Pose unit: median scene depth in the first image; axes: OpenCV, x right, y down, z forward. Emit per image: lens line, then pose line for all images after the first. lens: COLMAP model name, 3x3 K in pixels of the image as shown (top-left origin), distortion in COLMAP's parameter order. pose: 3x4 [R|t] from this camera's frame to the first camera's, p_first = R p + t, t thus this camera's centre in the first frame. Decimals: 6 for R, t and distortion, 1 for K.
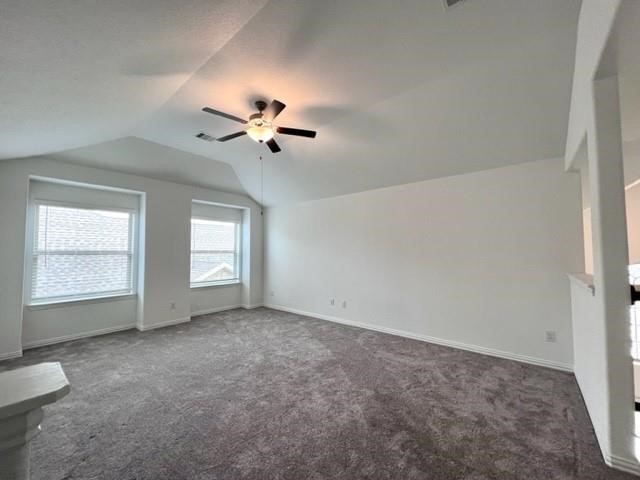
lens RADIAL K [[256.3, 0, 319.3], [0, 256.3, 239.2], [0, 0, 1]] dist [-0.001960, 0.000046]
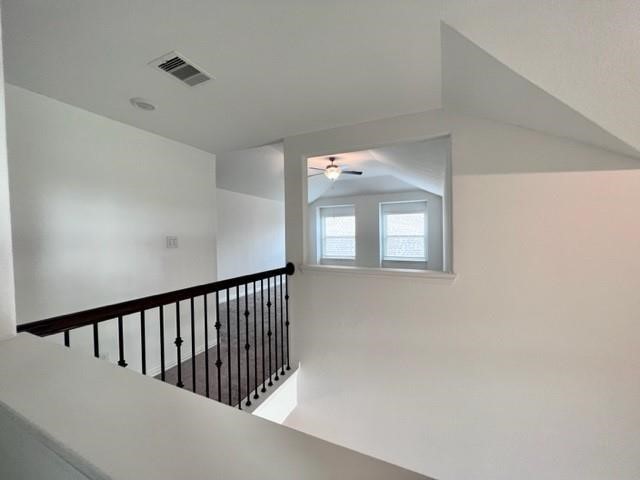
lens RADIAL K [[256.3, 0, 320.1], [0, 256.3, 238.0], [0, 0, 1]] dist [-0.001960, 0.000046]
pose [[0.258209, 0.010161, -0.966036, 1.213193], [0.055719, 0.998124, 0.025392, -0.003072], [0.964481, -0.060383, 0.257159, 0.309347]]
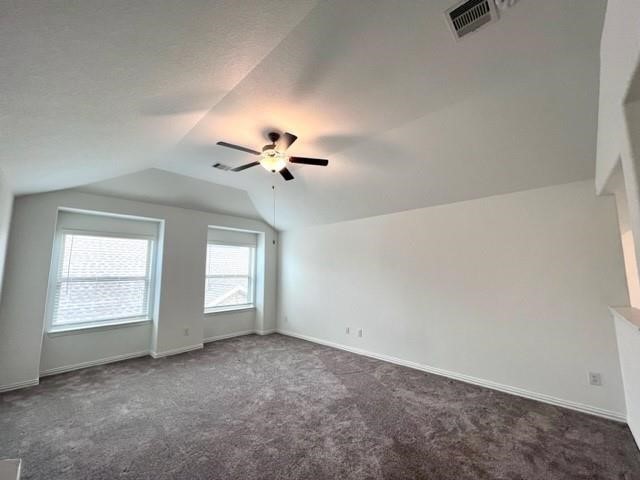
lens RADIAL K [[256.3, 0, 319.1], [0, 256.3, 239.1], [0, 0, 1]] dist [-0.001960, 0.000046]
pose [[0.997976, -0.008626, -0.063004, 0.009844], [0.003885, 0.997176, -0.074997, -0.029185], [0.063473, 0.074600, 0.995191, 0.019605]]
